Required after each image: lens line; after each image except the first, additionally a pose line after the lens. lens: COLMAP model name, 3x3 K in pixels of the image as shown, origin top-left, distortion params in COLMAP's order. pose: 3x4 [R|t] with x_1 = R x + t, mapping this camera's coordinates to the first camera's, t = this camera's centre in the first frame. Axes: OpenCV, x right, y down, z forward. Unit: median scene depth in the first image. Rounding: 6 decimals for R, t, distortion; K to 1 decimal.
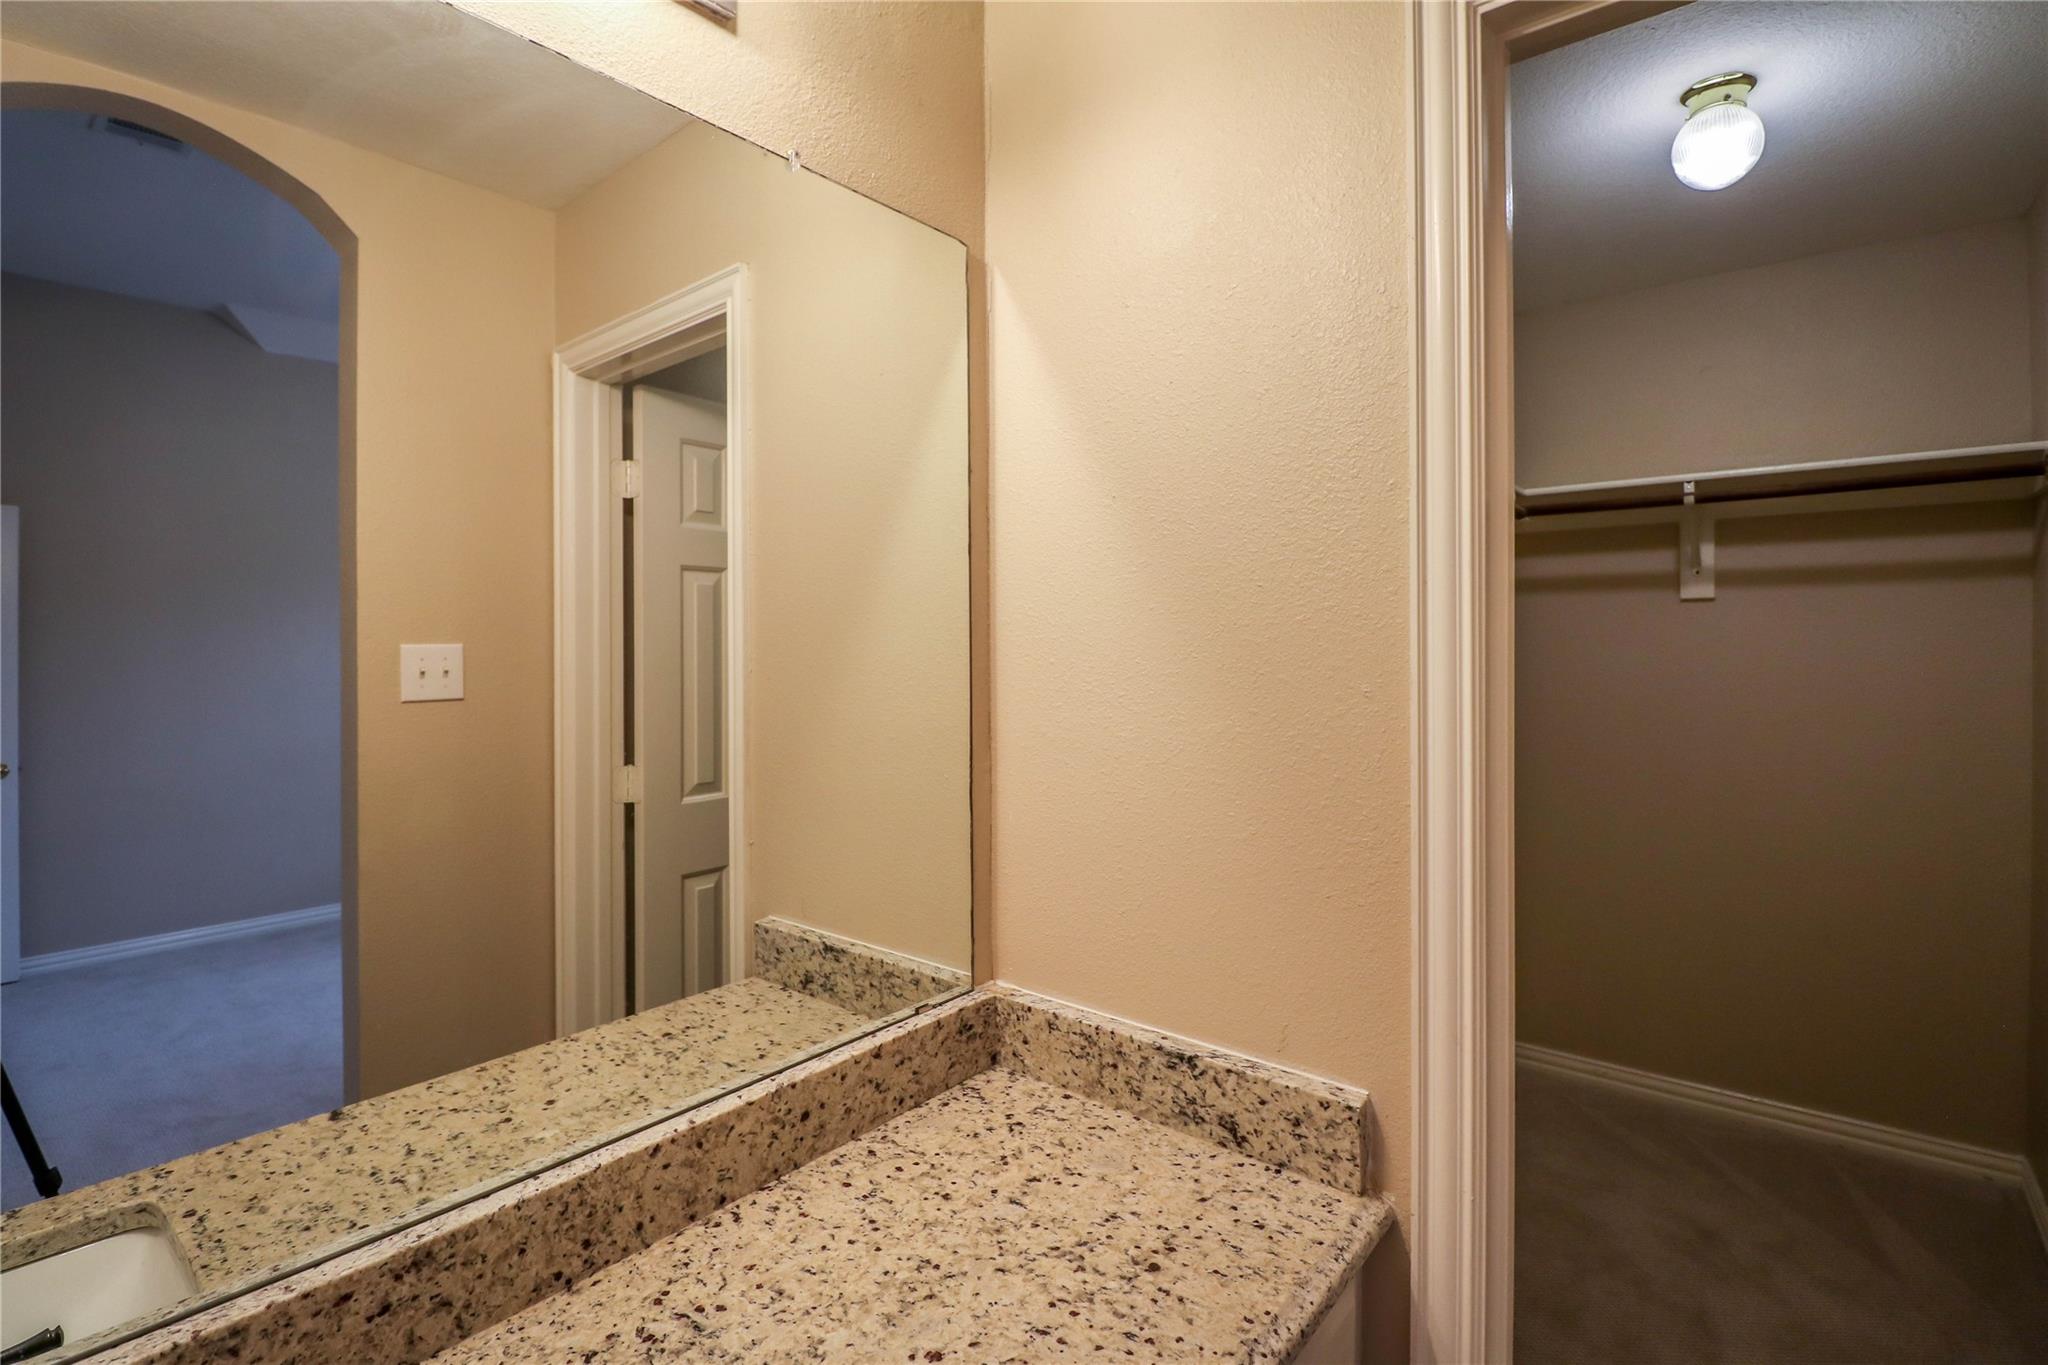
lens RADIAL K [[950.7, 0, 1023.9], [0, 950.7, 662.1], [0, 0, 1]] dist [-0.006596, -0.000628]
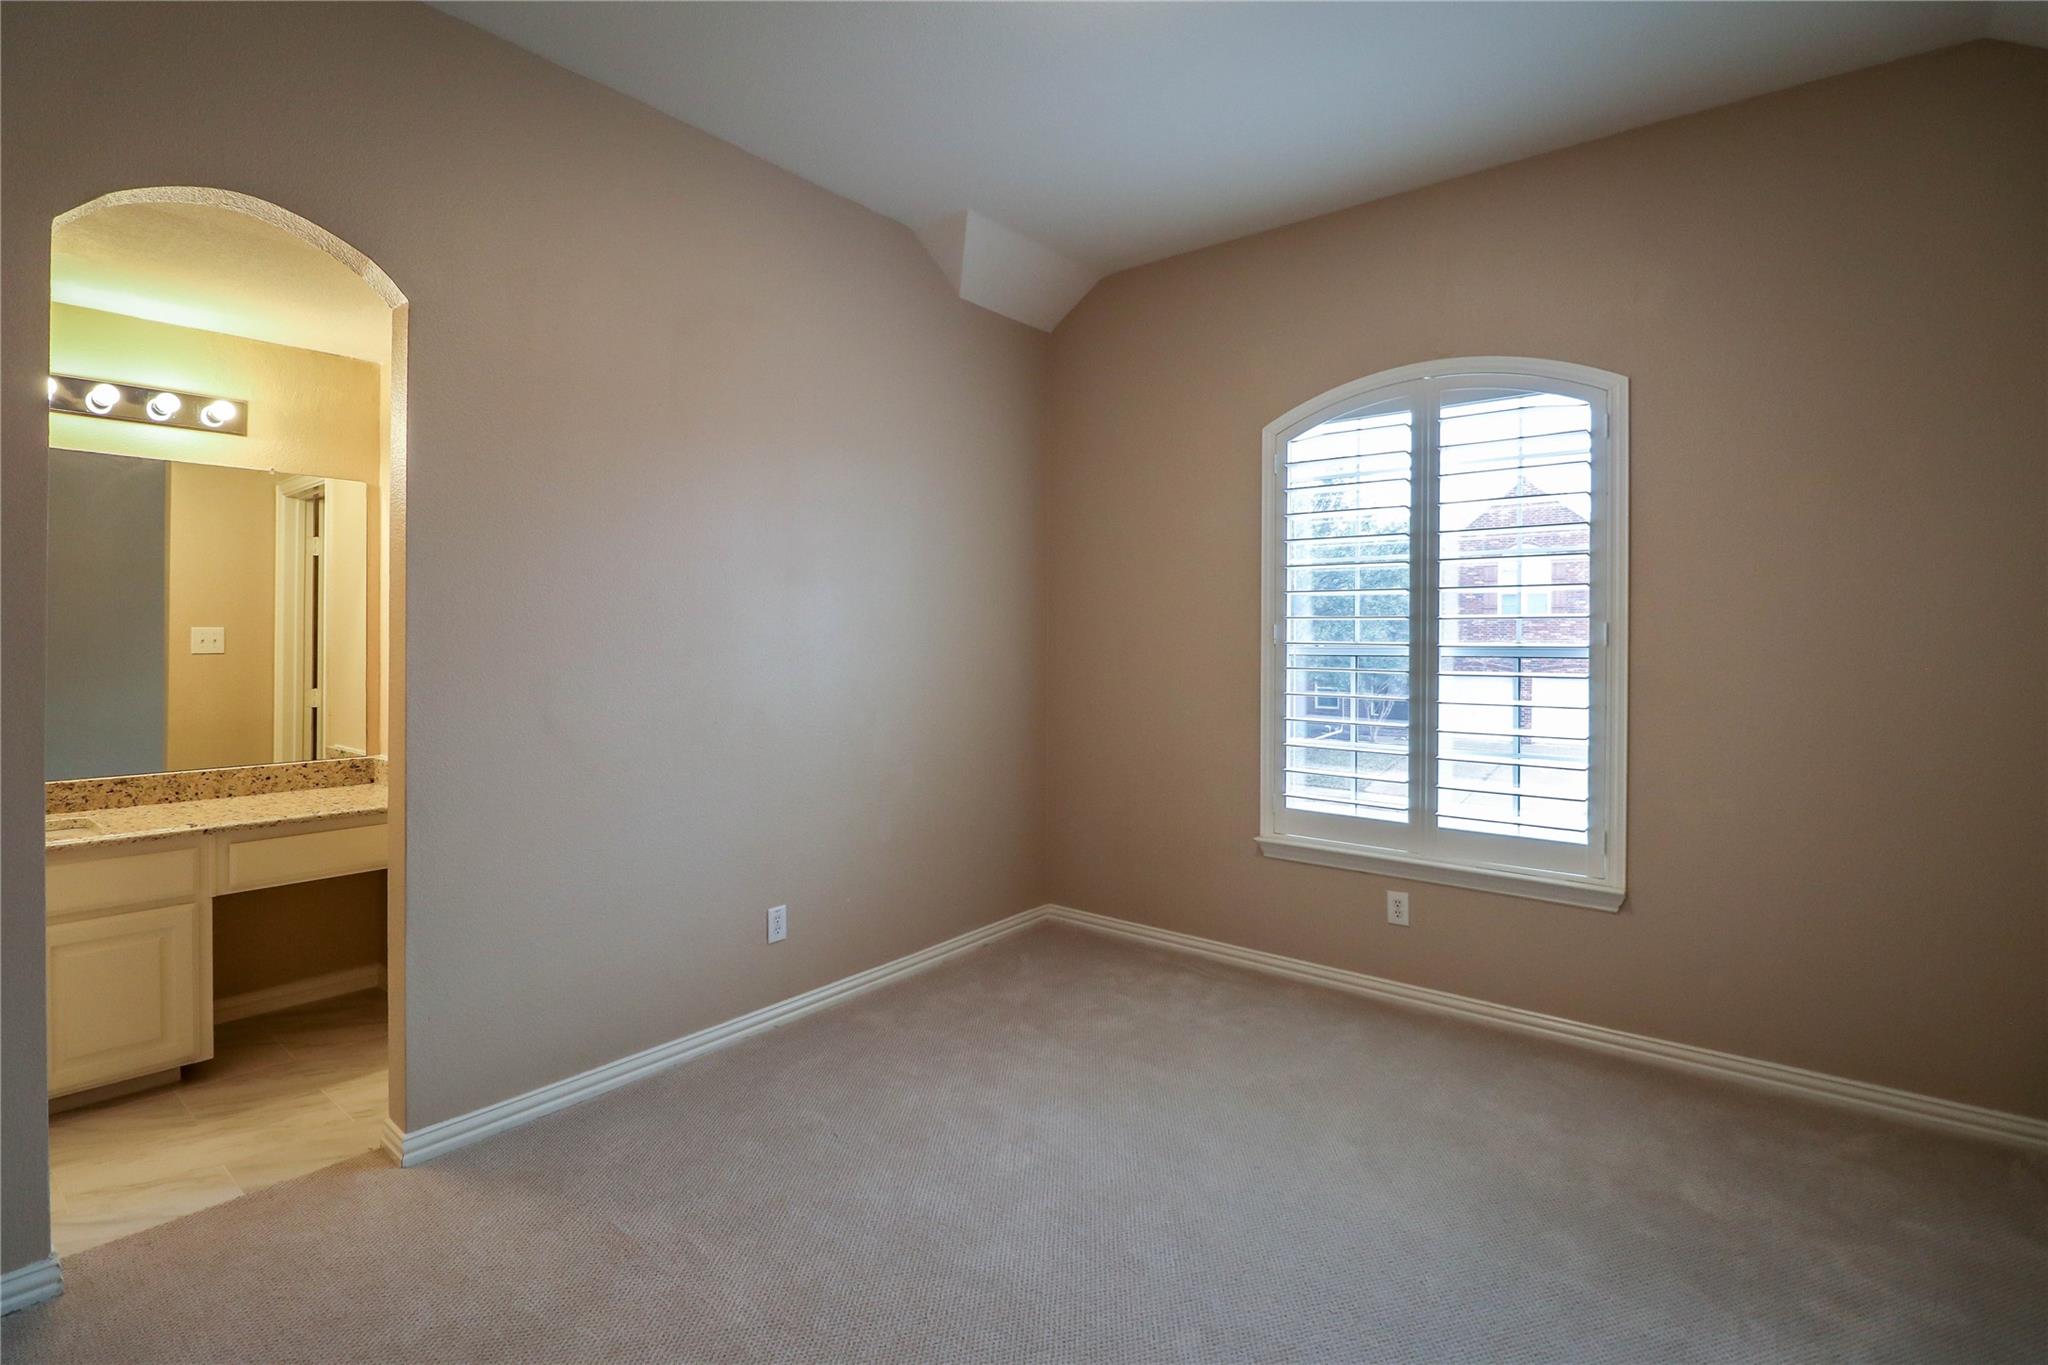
lens RADIAL K [[950.7, 0, 986.8], [0, 950.7, 645.0], [0, 0, 1]] dist [-0.006596, -0.000628]
pose [[0.999951, 0.008532, -0.004924, 1.854791], [-0.008573, 0.999929, -0.008242, 0.037925], [0.004854, 0.008284, 0.999954, -1.823172]]
